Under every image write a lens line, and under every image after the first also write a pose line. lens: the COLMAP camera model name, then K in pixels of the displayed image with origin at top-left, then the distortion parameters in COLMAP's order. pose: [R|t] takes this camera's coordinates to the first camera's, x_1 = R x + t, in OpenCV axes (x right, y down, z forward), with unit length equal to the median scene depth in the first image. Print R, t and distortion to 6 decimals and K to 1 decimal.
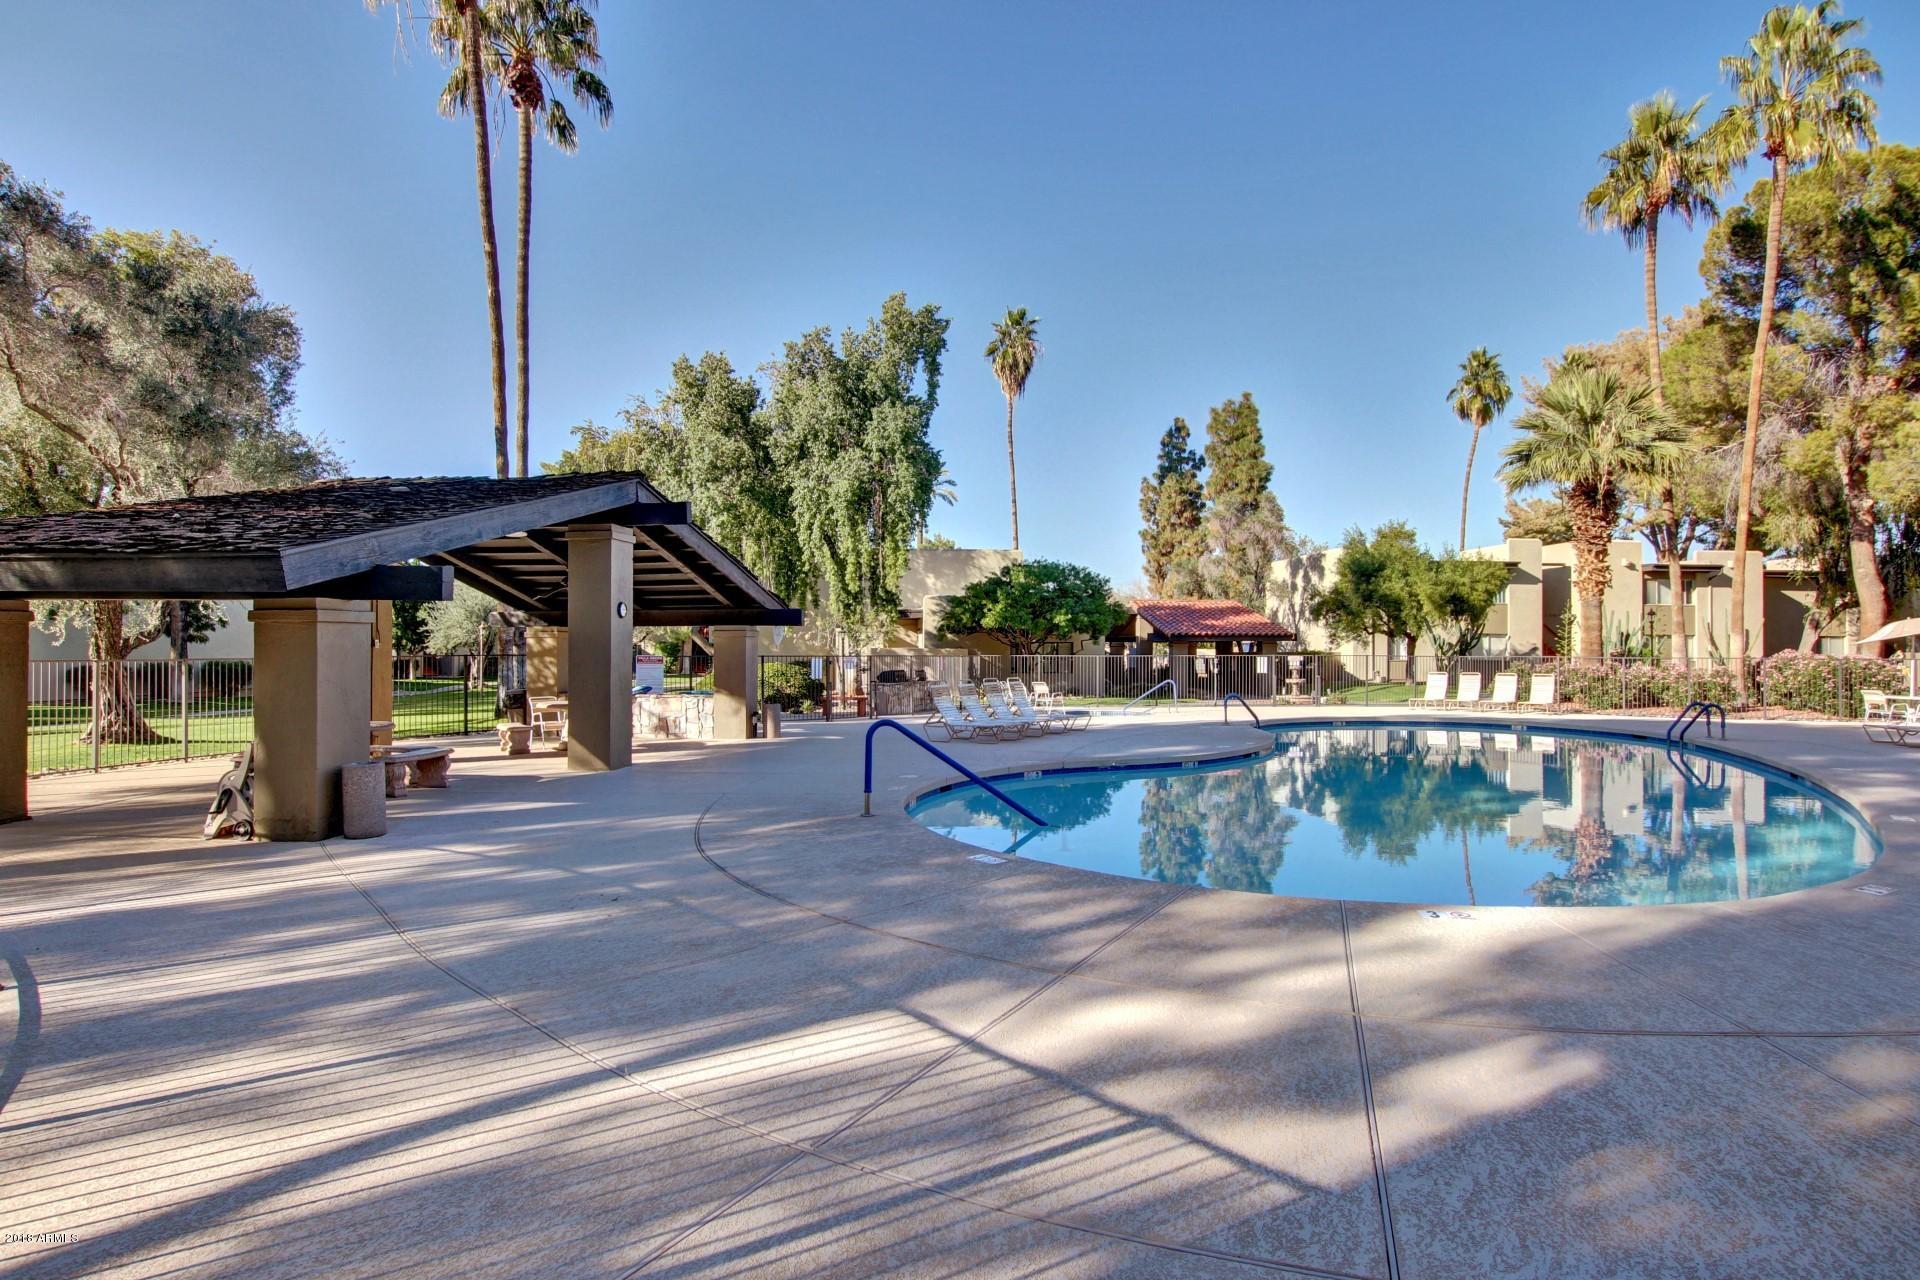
lens RADIAL K [[1025.3, 0, 960.0], [0, 1025.3, 640.0], [0, 0, 1]] dist [-0.004804, -0.000557]
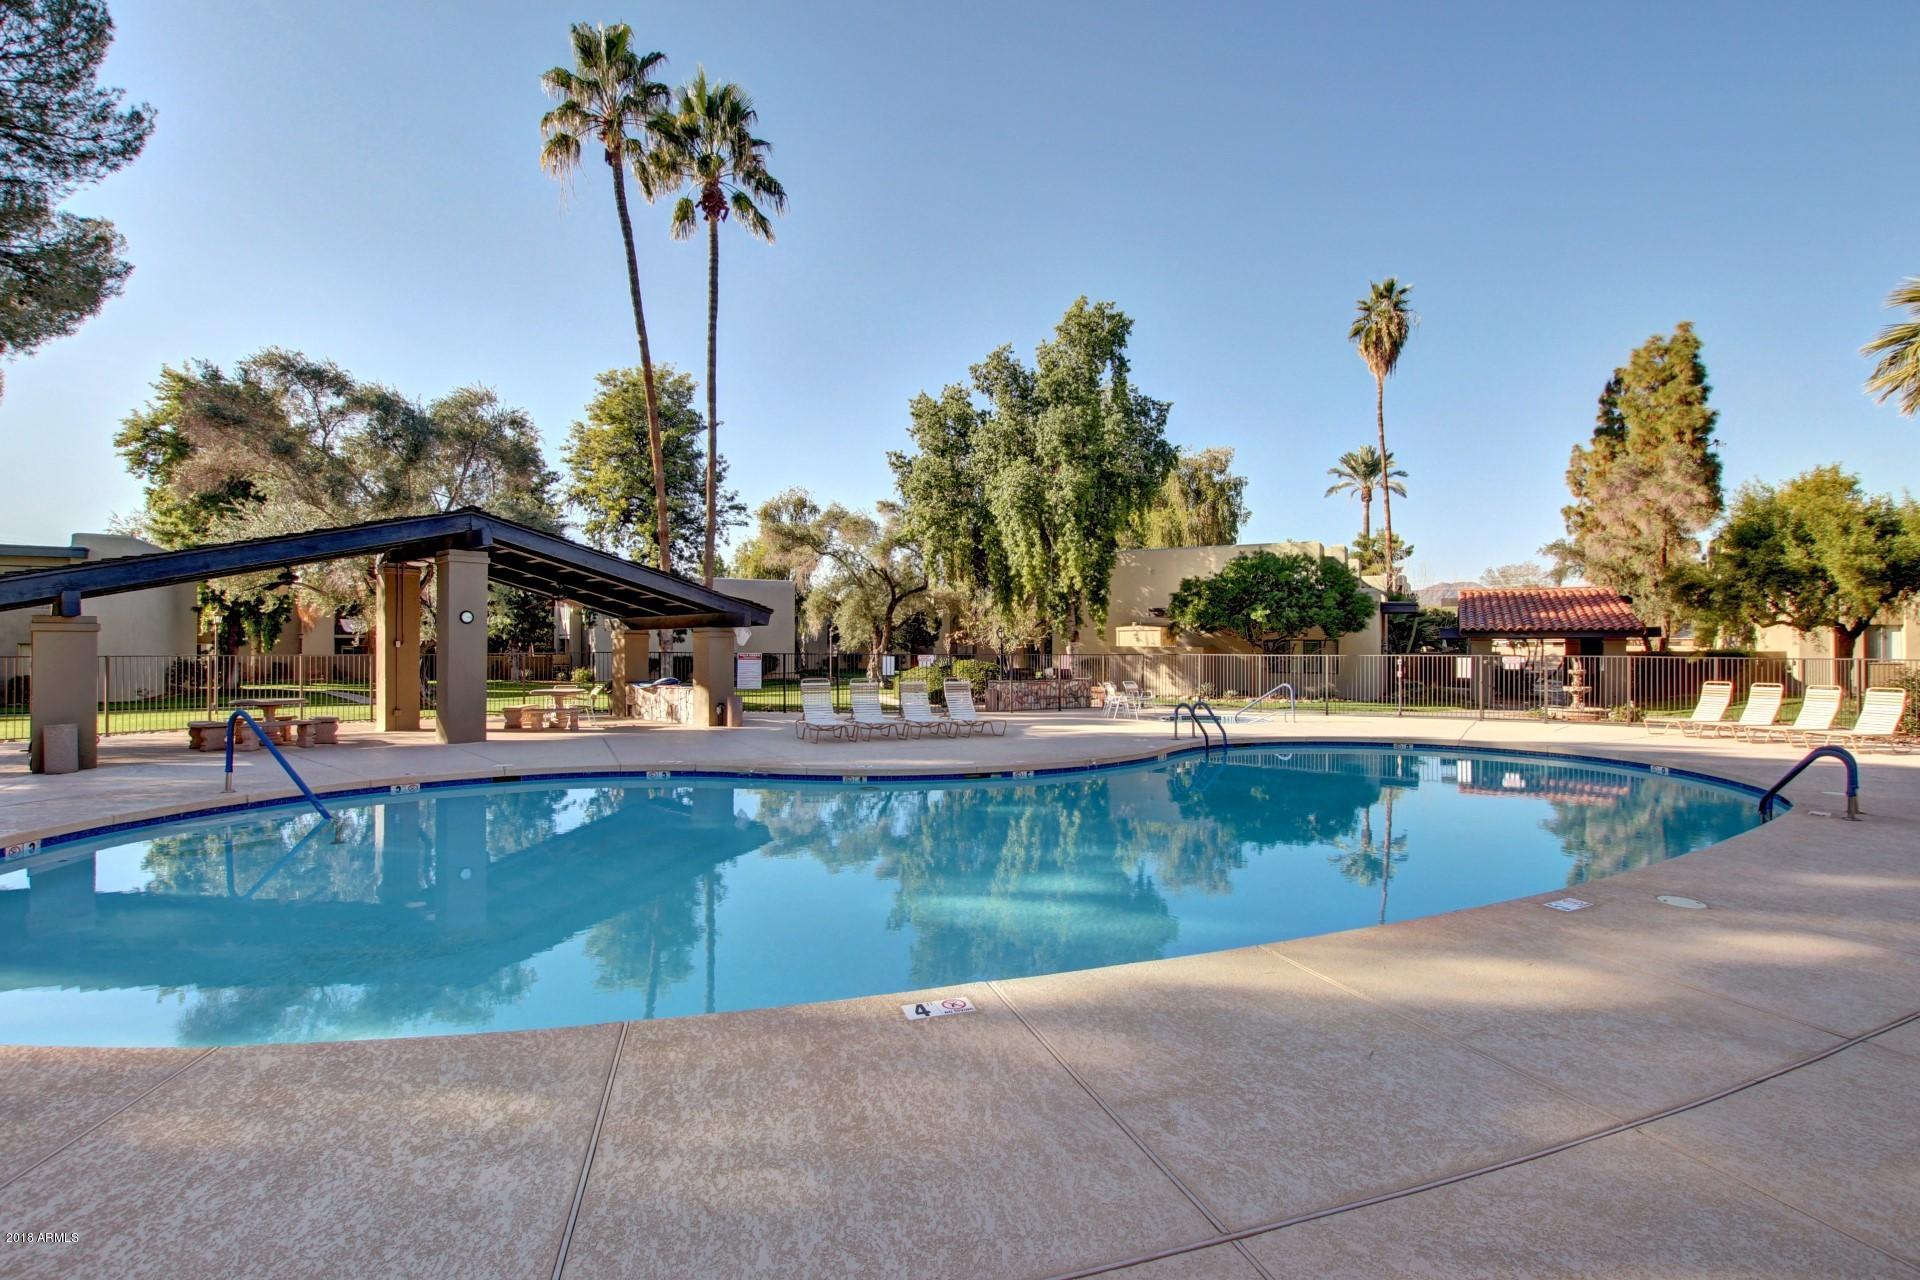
lens RADIAL K [[898.9, 0, 964.5], [0, 898.9, 642.5], [0, 0, 1]] dist [-0.019188, 0.000552]
pose [[0.822434, -0.002698, -0.568854, 0.217875], [0.005129, 0.999983, 0.002673, 0.000717], [0.568837, -0.005116, 0.822434, 0.125423]]
